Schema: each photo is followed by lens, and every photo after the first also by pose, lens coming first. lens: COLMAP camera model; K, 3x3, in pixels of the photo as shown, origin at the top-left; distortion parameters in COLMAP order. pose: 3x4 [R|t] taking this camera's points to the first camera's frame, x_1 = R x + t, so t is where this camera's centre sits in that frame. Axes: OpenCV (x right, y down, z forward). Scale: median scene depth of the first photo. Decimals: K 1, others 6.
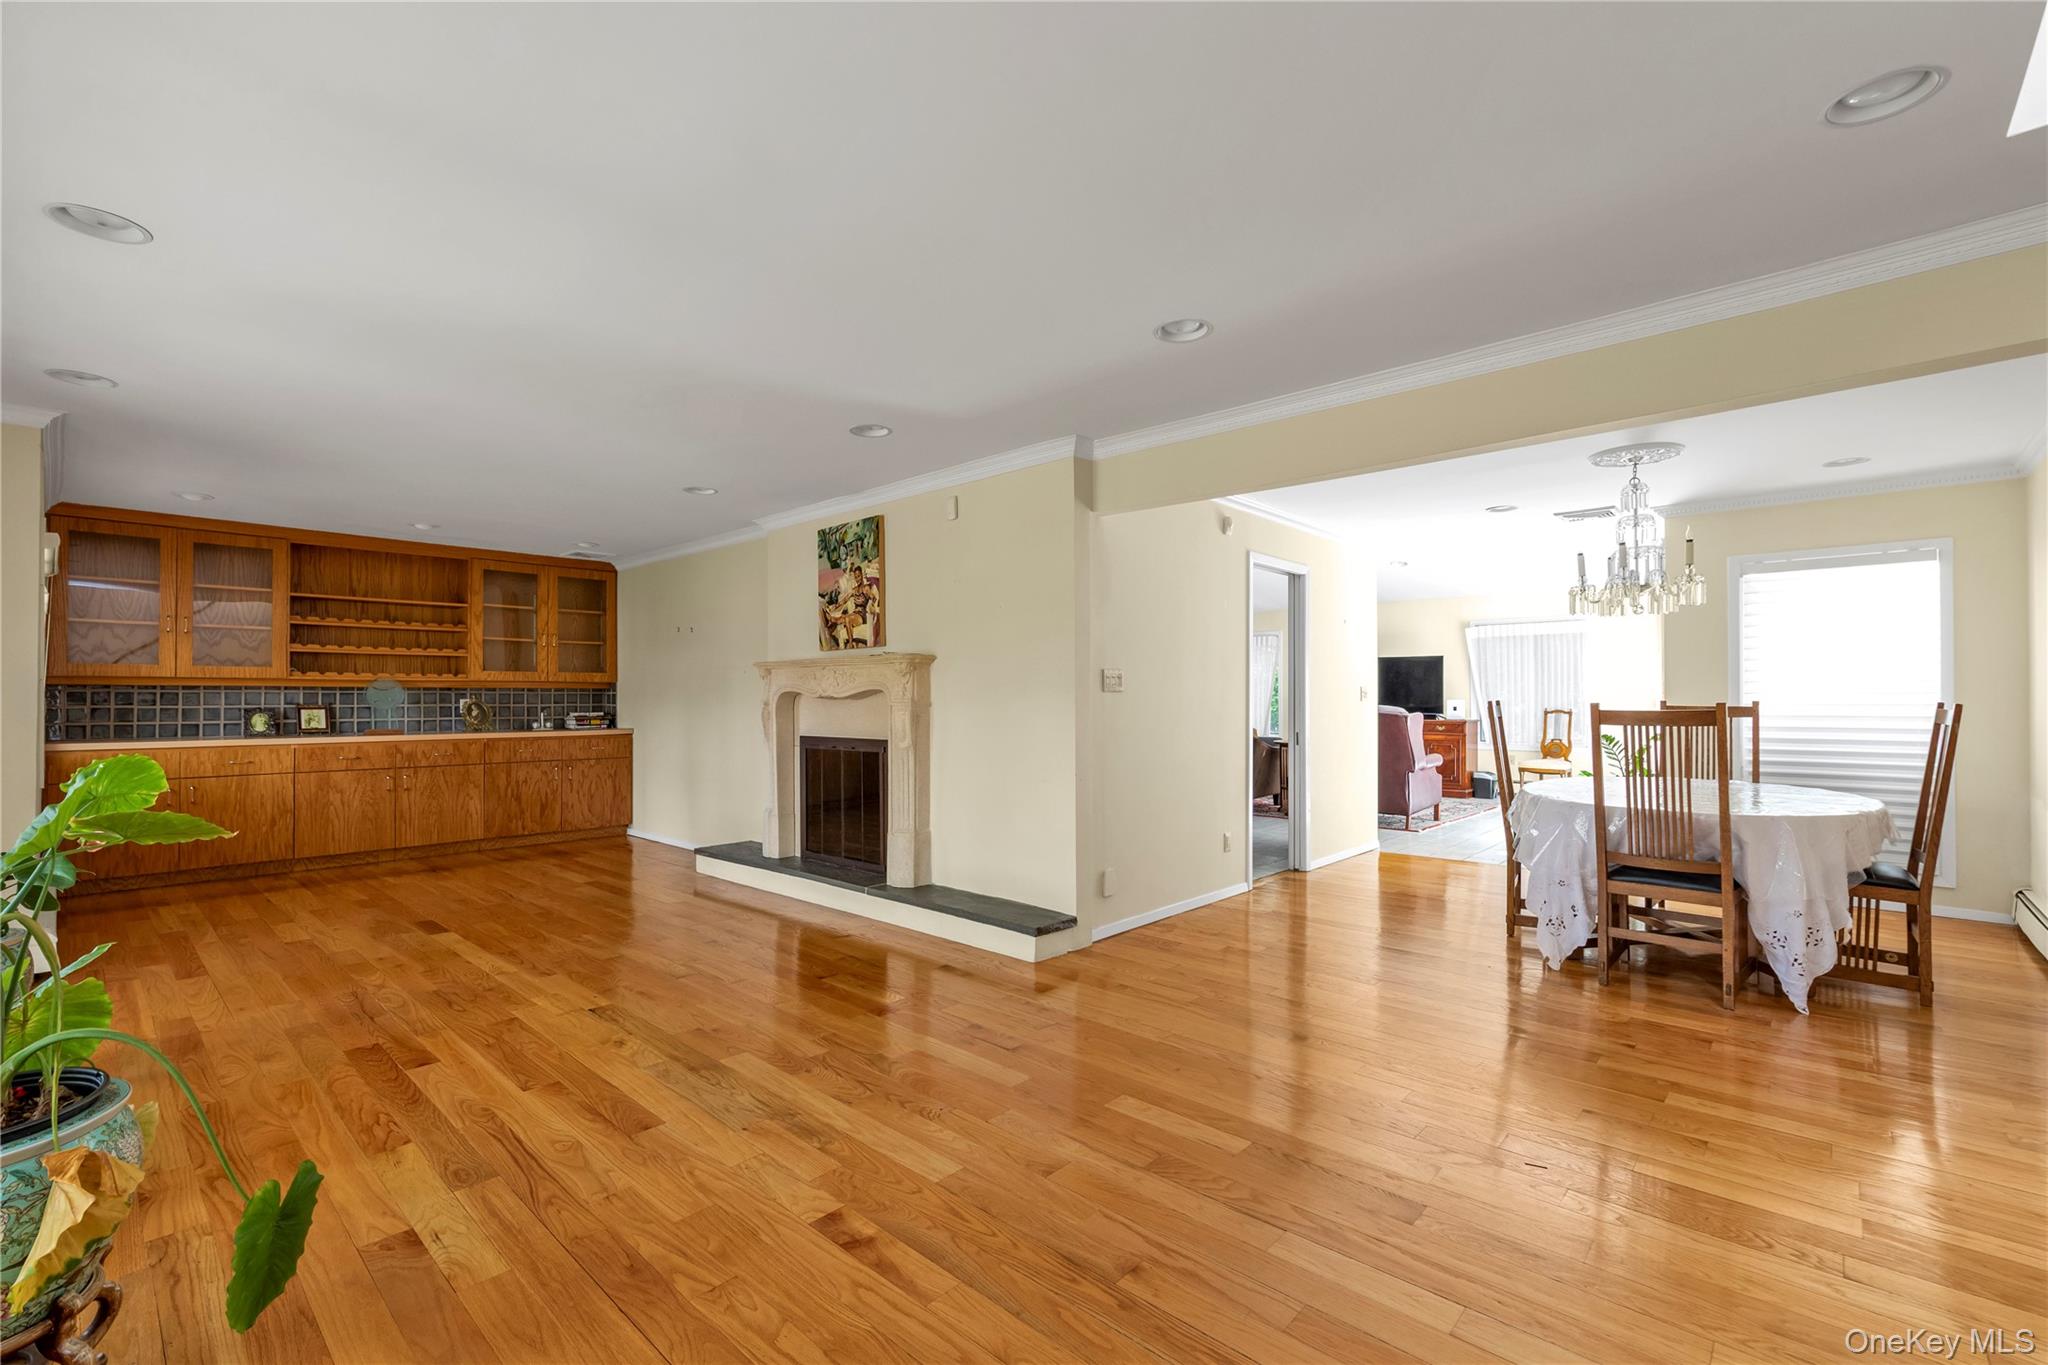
lens RADIAL K [[896.1, 0, 1018.8], [0, 896.1, 687.6], [0, 0, 1]] dist [0.001215, 0.000034]
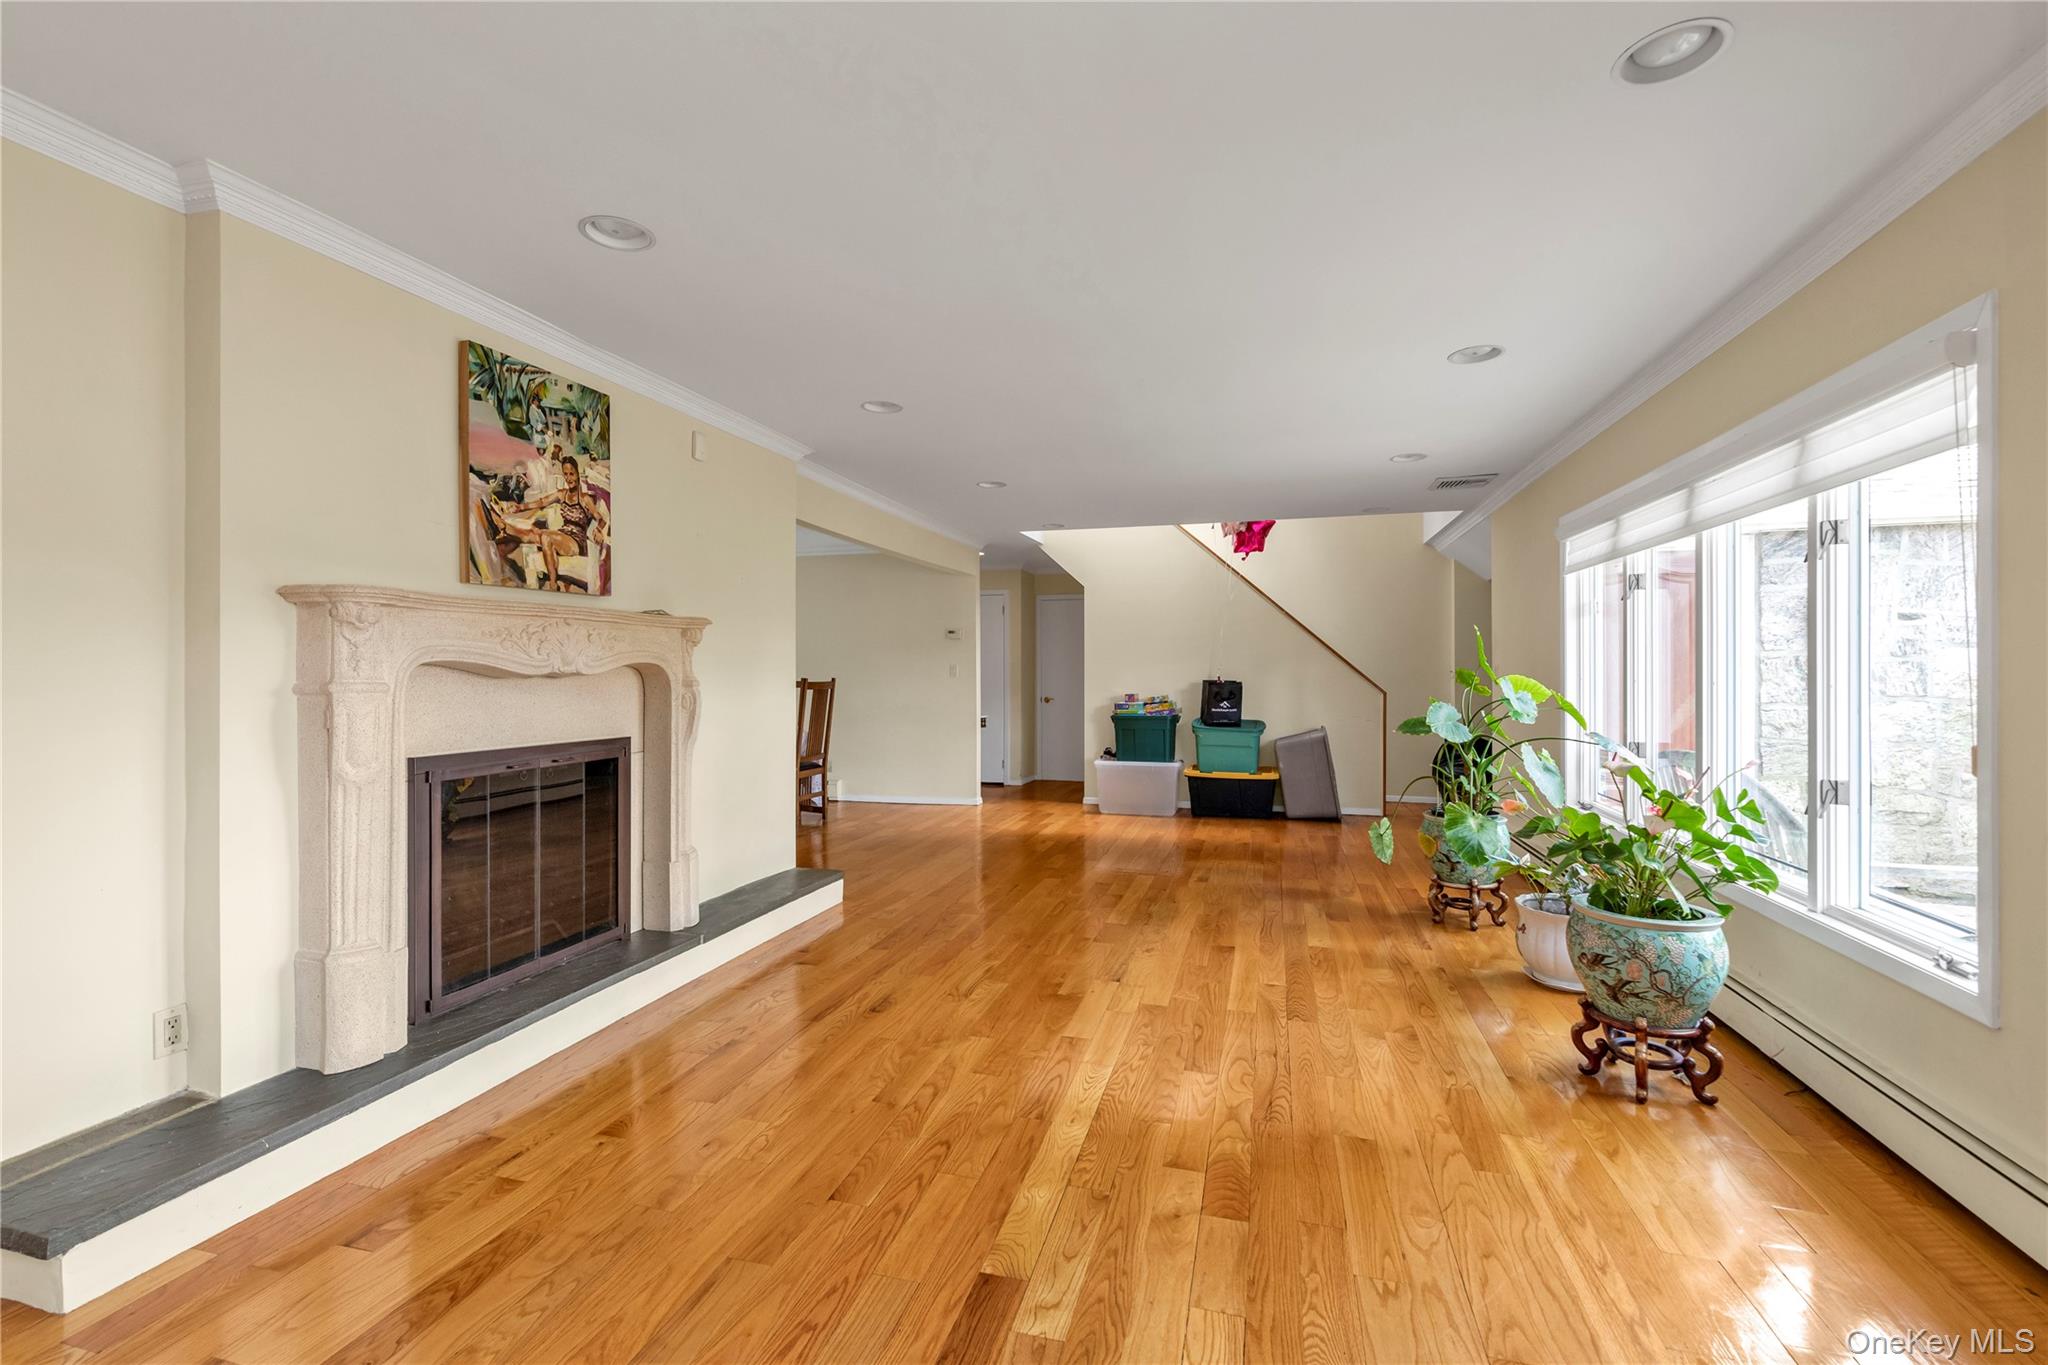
lens RADIAL K [[896.1, 0, 1020.2], [0, 896.1, 676.3], [0, 0, 1]] dist [0.001215, 0.000034]
pose [[-0.462598, 0.000032, 0.886568, -0.845175], [-0.008664, 0.999952, -0.004557, 0.012000], [-0.886526, -0.009789, -0.462576, 1.000211]]
